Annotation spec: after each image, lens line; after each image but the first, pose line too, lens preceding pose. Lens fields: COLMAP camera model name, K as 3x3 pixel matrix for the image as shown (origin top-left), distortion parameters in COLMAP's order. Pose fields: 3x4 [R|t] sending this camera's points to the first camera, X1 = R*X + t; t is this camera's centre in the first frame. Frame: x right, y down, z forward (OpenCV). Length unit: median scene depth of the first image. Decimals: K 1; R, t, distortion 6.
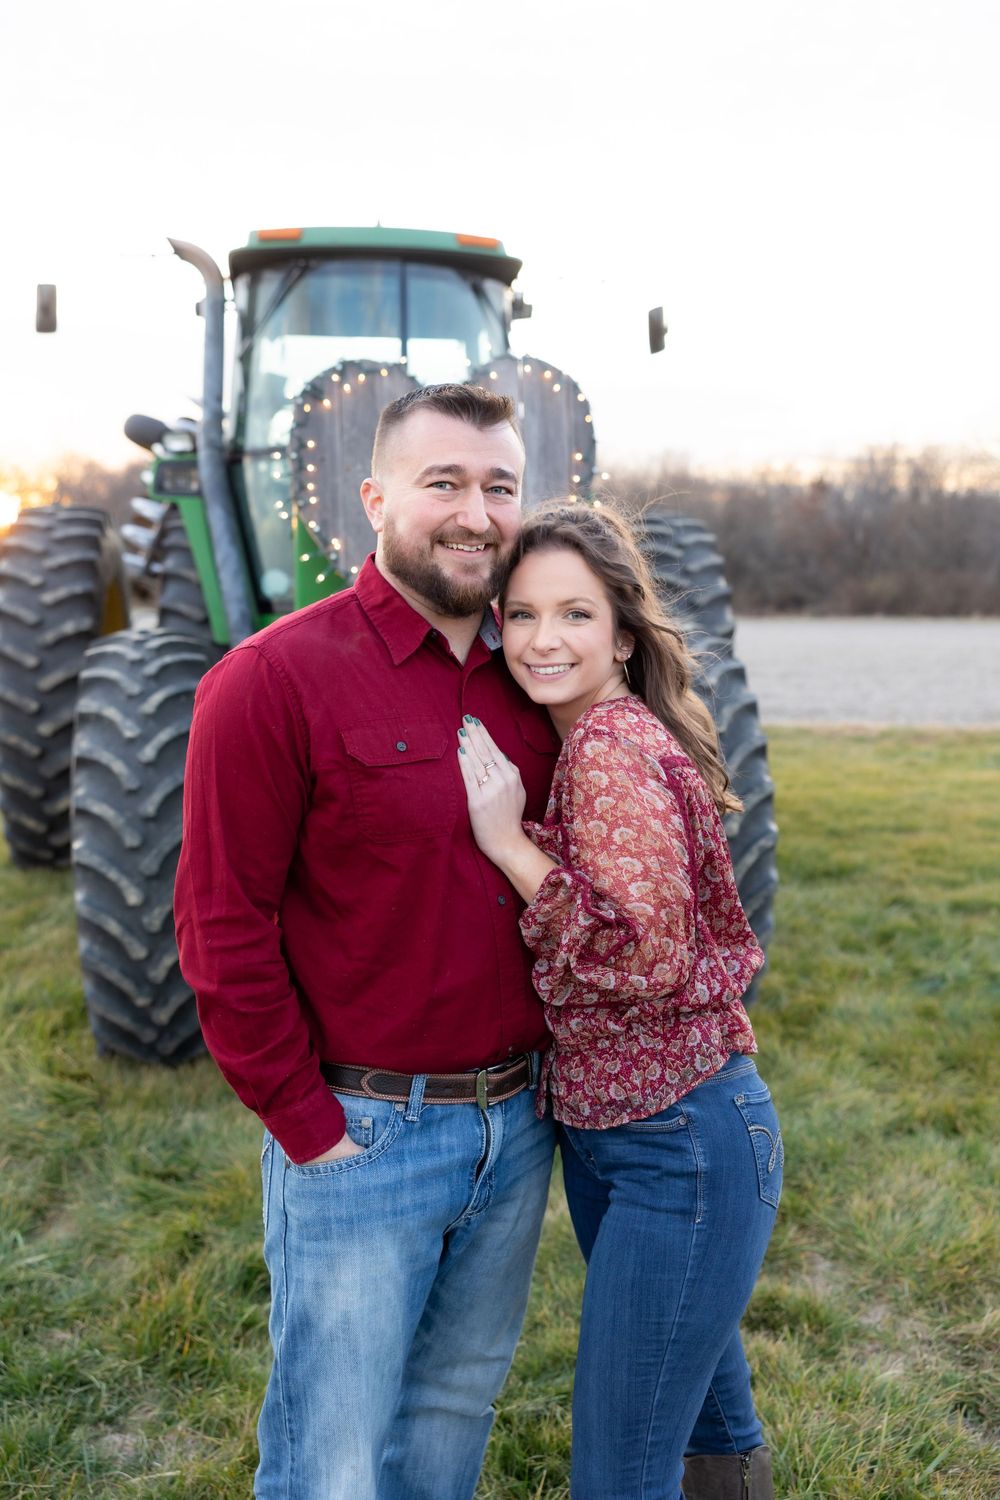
lens RADIAL K [[1439.8, 0, 490.5], [0, 1439.8, 740.3], [0, 0, 1]] dist [0.013094, 0.000000]
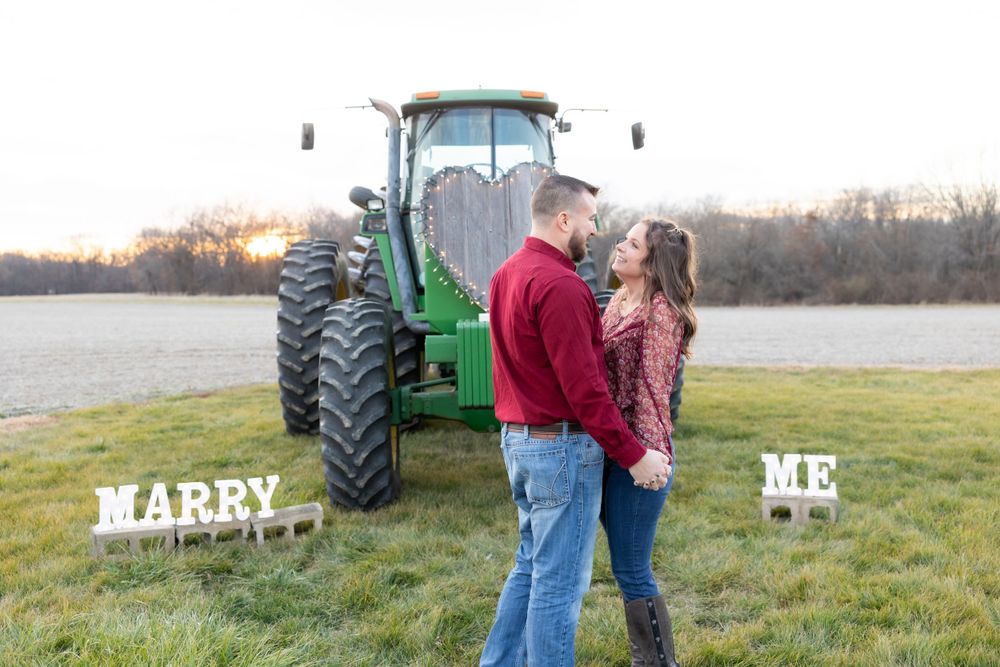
lens RADIAL K [[959.9, 0, 497.4], [0, 959.9, 327.1], [0, 0, 1]] dist [0.013094, 0.000000]
pose [[0.995049, -0.012394, -0.098606, 0.102566], [0.005707, 0.997682, -0.067811, 0.061942], [0.099218, 0.066913, 0.992813, -0.352063]]
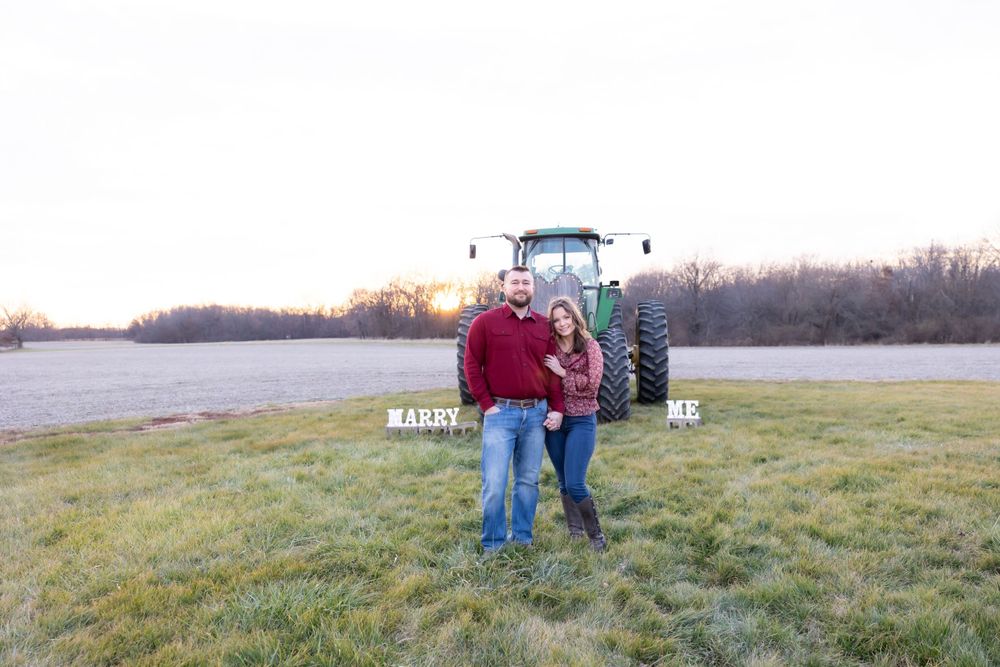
lens RADIAL K [[767.5, 0, 495.7], [0, 767.5, 342.1], [0, 0, 1]] dist [0.007649, -0.004122]
pose [[0.963979, -0.019520, -0.265261, 0.449676], [-0.006180, 0.995390, -0.095707, 0.198146], [0.265906, 0.093899, 0.959415, -1.431003]]
